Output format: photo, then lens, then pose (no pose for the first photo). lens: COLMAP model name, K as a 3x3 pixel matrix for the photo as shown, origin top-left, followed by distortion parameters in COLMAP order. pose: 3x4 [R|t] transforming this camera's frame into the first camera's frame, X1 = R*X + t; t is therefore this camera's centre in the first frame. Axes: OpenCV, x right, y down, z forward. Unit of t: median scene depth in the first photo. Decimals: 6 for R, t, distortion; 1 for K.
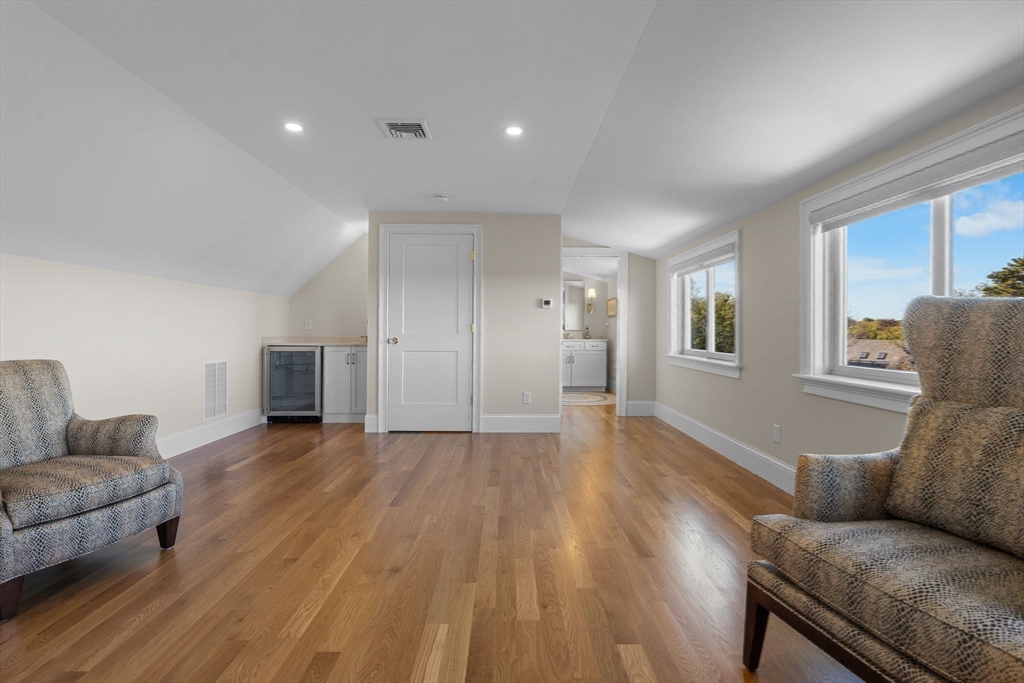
lens RADIAL K [[472.0, 0, 511.3], [0, 472.0, 334.4], [0, 0, 1]] dist [0.000099, 0.000170]
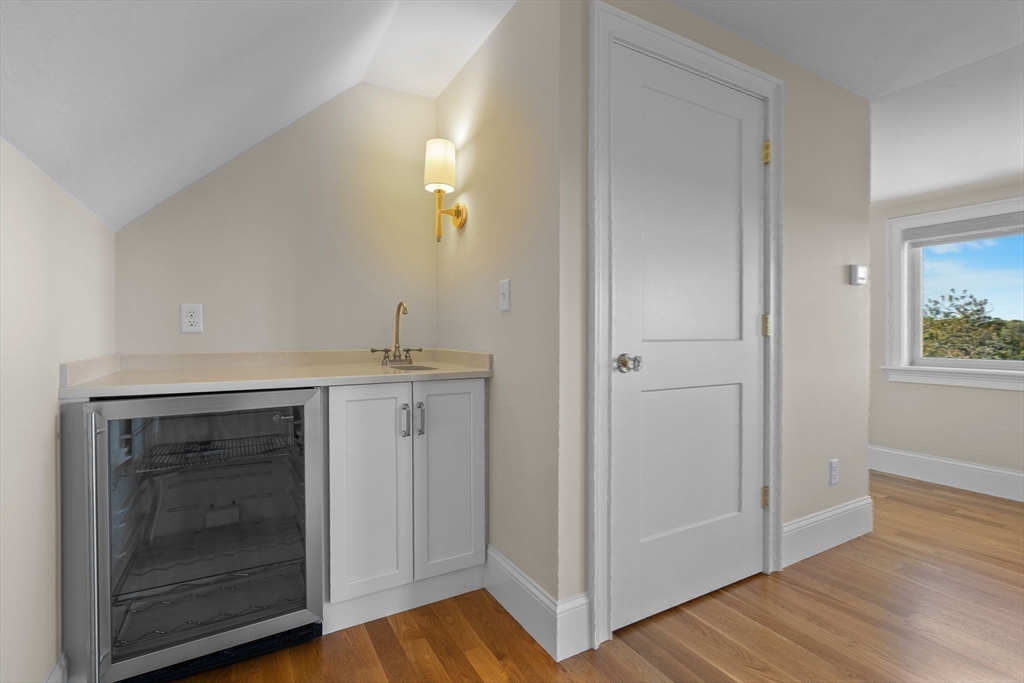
lens RADIAL K [[472.0, 0, 512.2], [0, 472.0, 340.7], [0, 0, 1]] dist [0.000099, 0.000170]
pose [[0.872714, -0.016342, 0.487958, -0.452450], [0.014705, 0.999866, 0.007187, -0.004913], [-0.488010, 0.000903, 0.872838, 0.695649]]
